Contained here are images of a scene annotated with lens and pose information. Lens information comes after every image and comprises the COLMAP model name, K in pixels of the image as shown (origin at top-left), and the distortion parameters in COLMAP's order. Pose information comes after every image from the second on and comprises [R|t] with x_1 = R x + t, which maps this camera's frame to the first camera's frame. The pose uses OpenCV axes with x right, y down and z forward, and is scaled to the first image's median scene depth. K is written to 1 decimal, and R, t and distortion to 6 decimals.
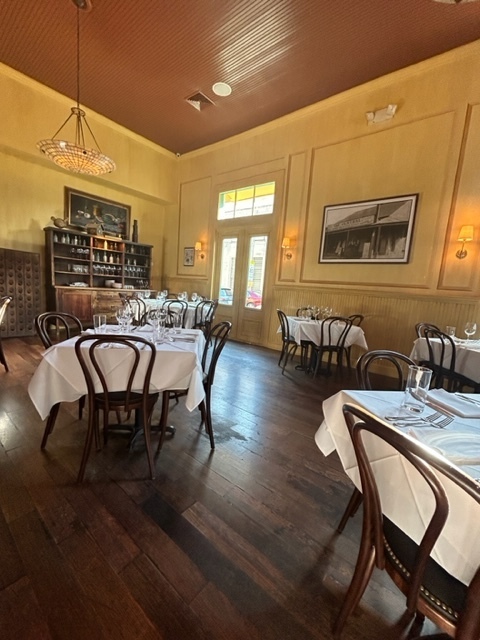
lens RADIAL K [[263.6, 0, 242.1], [0, 263.6, 319.3], [0, 0, 1]] dist [0.002970, 0.001613]
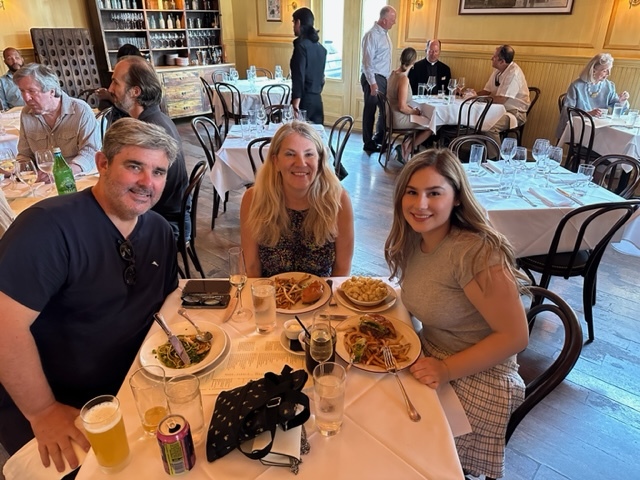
lens RADIAL K [[450.2, 0, 318.7], [0, 450.2, 239.0], [0, 0, 1]] dist [0.006963, -0.009954]
pose [[0.995768, -0.044805, -0.080235, -0.022288], [0.068648, 0.943110, 0.325316, -0.047934], [0.061095, -0.329448, 0.942195, -0.342164]]
